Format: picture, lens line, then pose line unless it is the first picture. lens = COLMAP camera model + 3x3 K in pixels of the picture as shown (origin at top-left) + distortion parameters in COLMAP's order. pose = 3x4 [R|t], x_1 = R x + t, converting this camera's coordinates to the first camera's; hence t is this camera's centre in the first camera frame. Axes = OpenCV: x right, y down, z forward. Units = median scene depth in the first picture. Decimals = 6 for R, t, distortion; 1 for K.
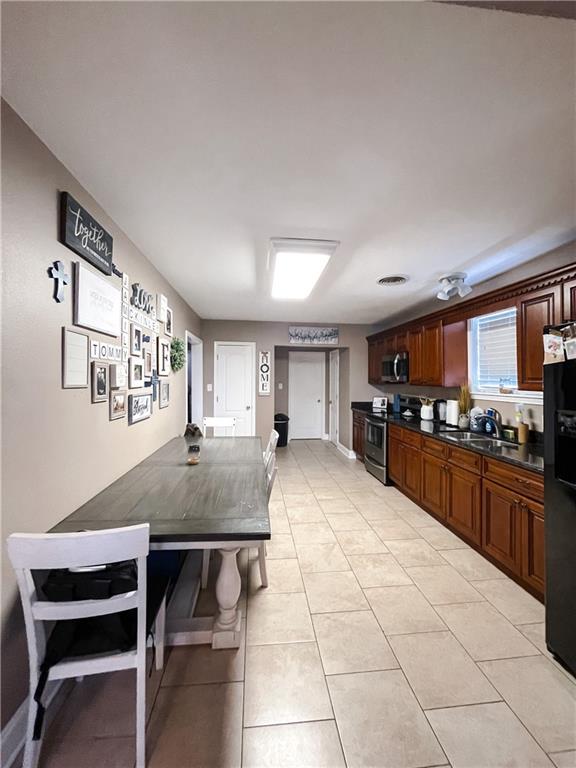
lens RADIAL K [[309.6, 0, 290.0], [0, 309.6, 378.4], [0, 0, 1]] dist [-0.001140, 0.000290]
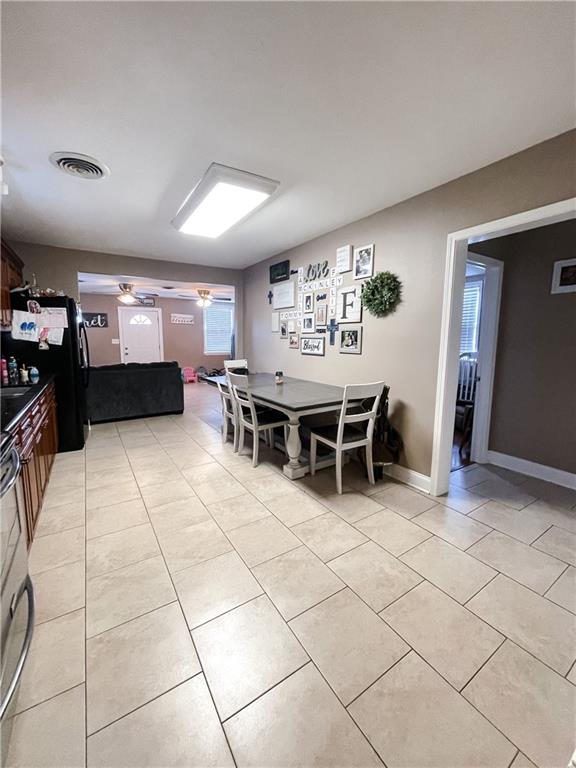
lens RADIAL K [[309.6, 0, 284.3], [0, 309.6, 376.3], [0, 0, 1]] dist [-0.001140, 0.000290]
pose [[-0.897555, 0.047533, -0.438332, 0.235311], [-0.008602, 0.992094, 0.125198, 0.037725], [0.440818, 0.116143, -0.890051, 1.723933]]
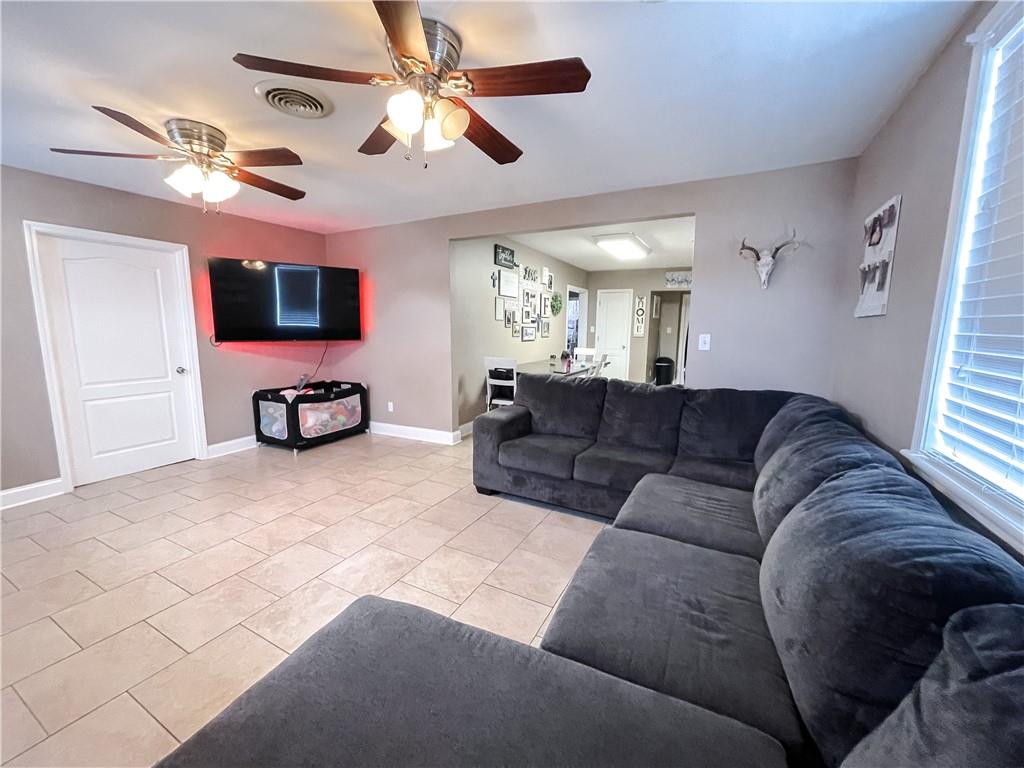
lens RADIAL K [[412.8, 0, 508.1], [0, 412.8, 390.7], [0, 0, 1]] dist [-0.001140, 0.000290]
pose [[0.825273, 0.090625, -0.557415, 0.631048], [-0.006674, 0.988536, 0.150836, 0.042849], [0.564694, -0.120761, 0.816417, -0.868175]]
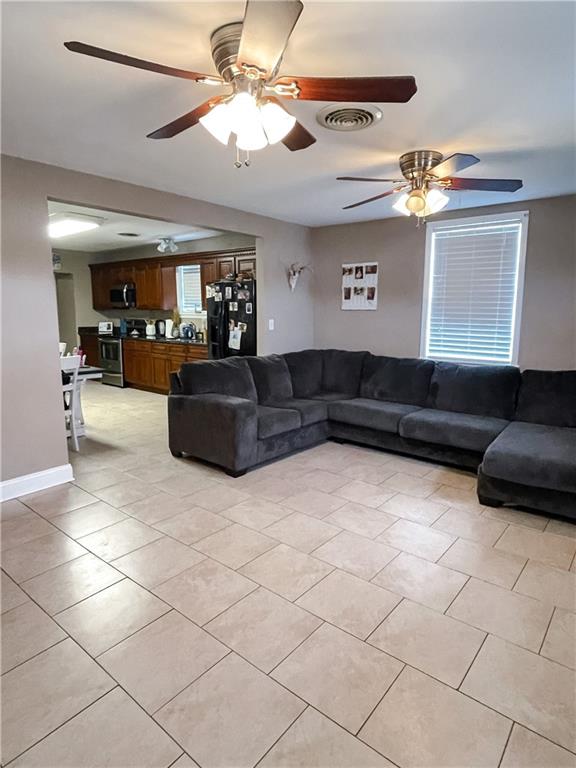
lens RADIAL K [[442.0, 0, 290.9], [0, 442.0, 377.9], [0, 0, 1]] dist [-0.001259, -0.000495]
pose [[0.710755, -0.105810, 0.695436, -0.586382], [-0.005722, 0.987720, 0.156130, 0.014661], [-0.703416, -0.114950, 0.701422, -0.972940]]
